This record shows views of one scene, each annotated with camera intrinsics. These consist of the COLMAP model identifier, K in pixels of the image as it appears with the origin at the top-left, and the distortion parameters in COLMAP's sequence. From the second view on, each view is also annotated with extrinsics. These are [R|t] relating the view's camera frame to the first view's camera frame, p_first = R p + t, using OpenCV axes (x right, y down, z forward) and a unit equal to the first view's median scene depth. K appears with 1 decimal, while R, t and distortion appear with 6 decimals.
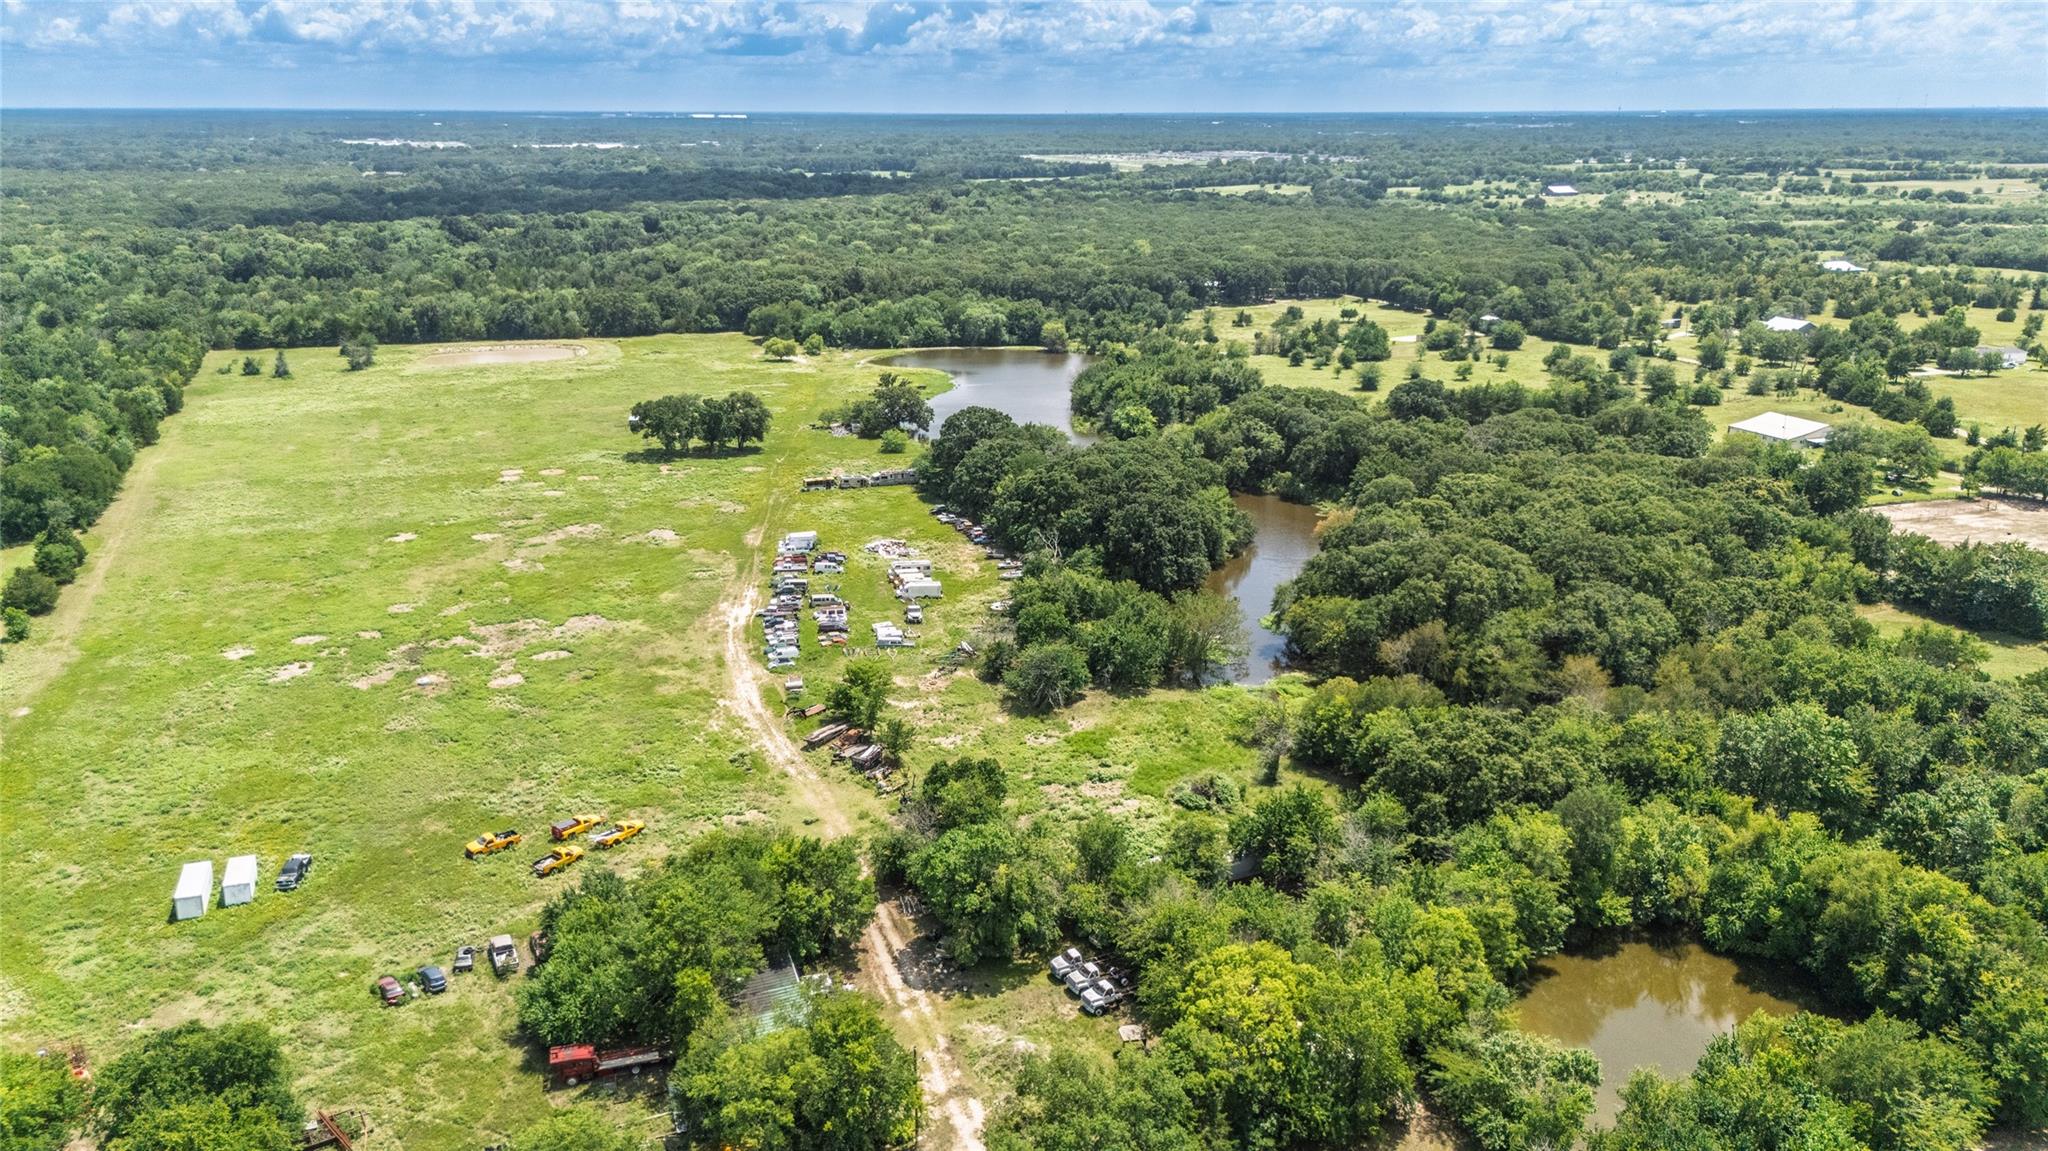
lens RADIAL K [[1514.3, 0, 1030.9], [0, 1514.3, 573.2], [0, 0, 1]] dist [0.089335, -0.089497]
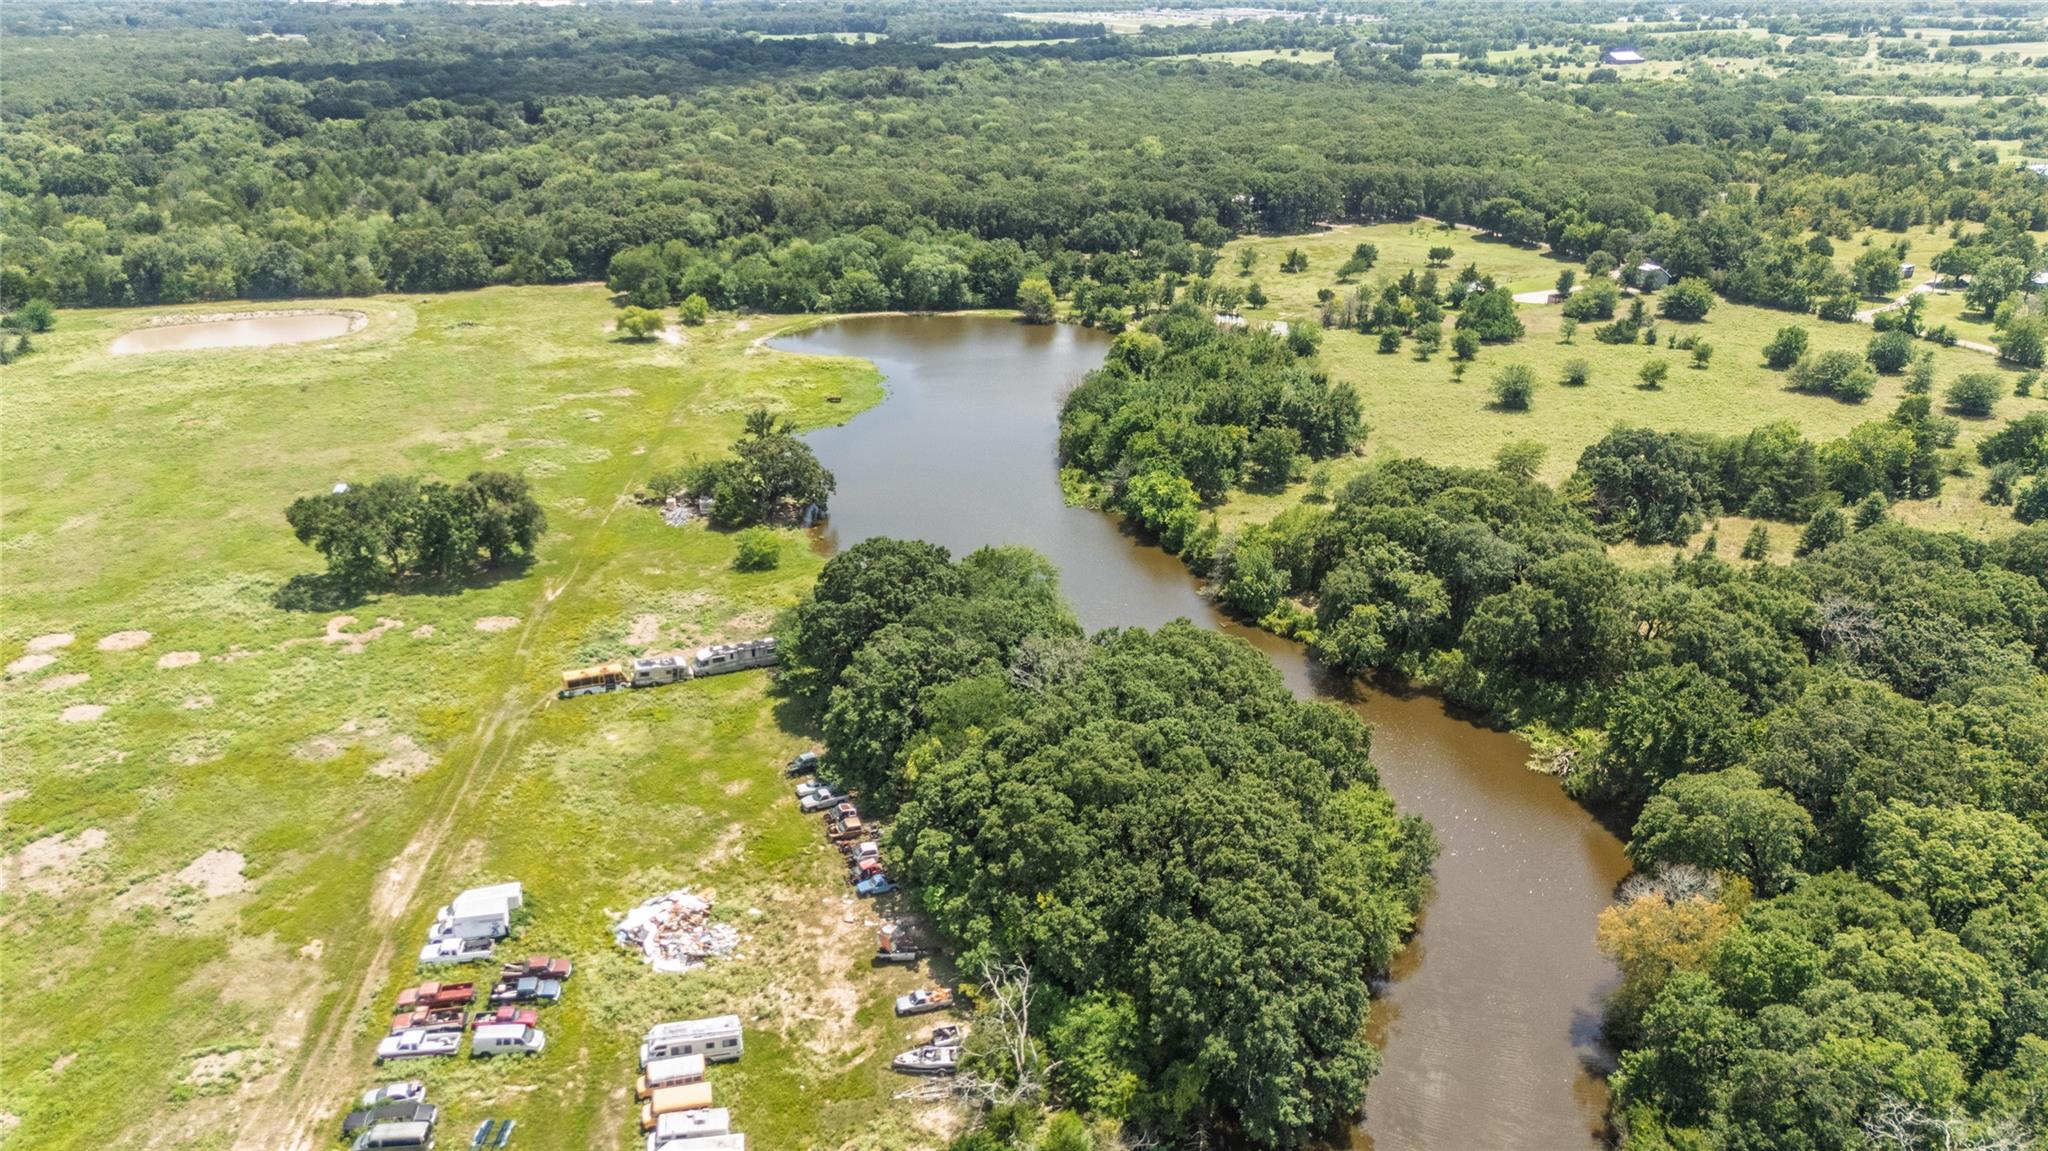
lens RADIAL K [[1521.4, 0, 1030.3], [0, 1521.4, 551.9], [0, 0, 1]] dist [0.077149, -0.057541]
pose [[0.999973, -0.003961, 0.006159, 0.007742], [0.003507, 0.997397, 0.072027, -0.085772], [-0.006429, -0.072003, 0.997384, 0.272906]]
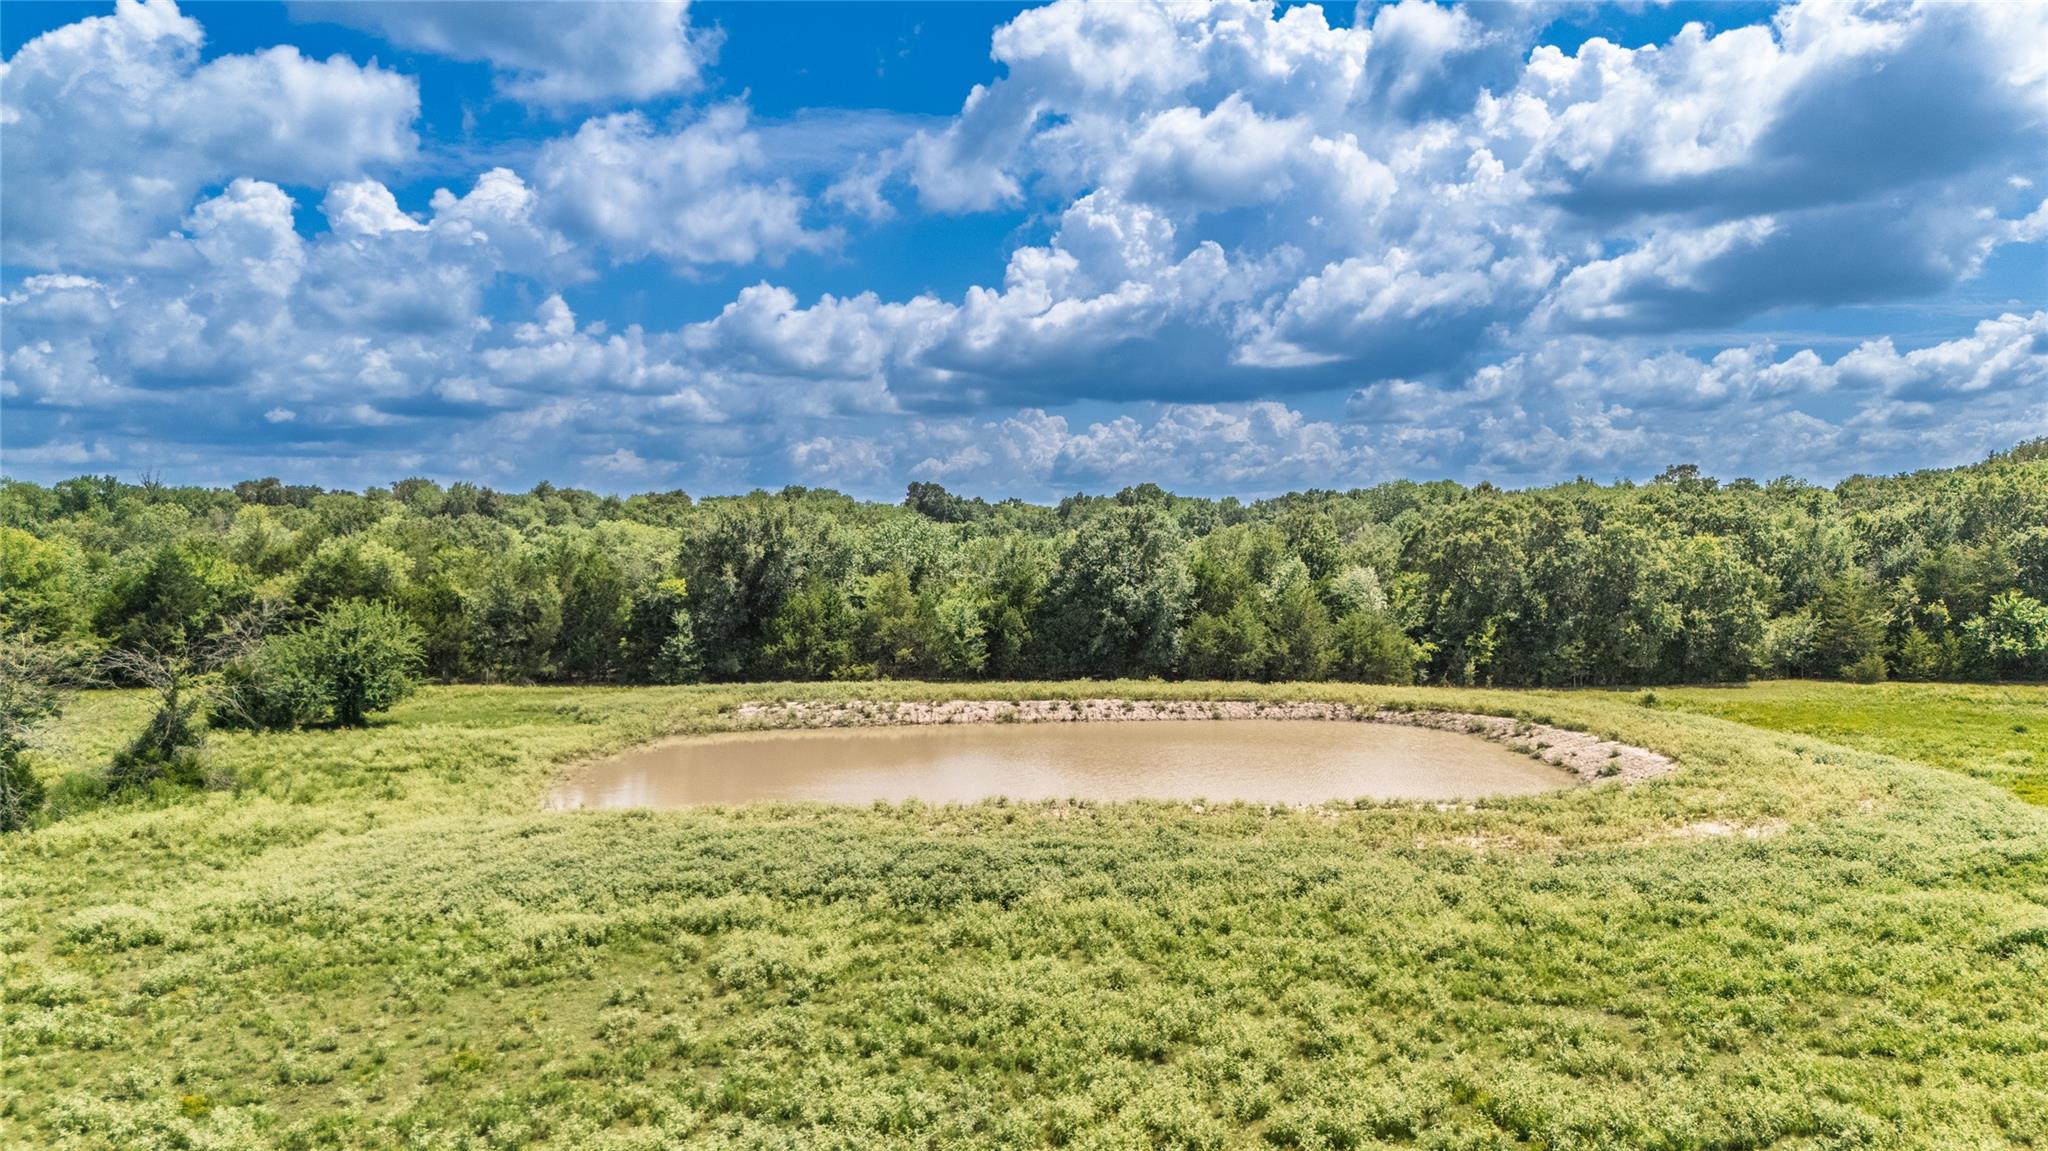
lens RADIAL K [[1514.3, 0, 1030.9], [0, 1514.3, 573.2], [0, 0, 1]] dist [0.089335, -0.089497]
pose [[0.948715, -0.000274, -0.316131, -0.279871], [-0.087868, 0.960367, -0.264527, -0.110300], [0.303675, 0.278738, 0.911091, 0.799996]]
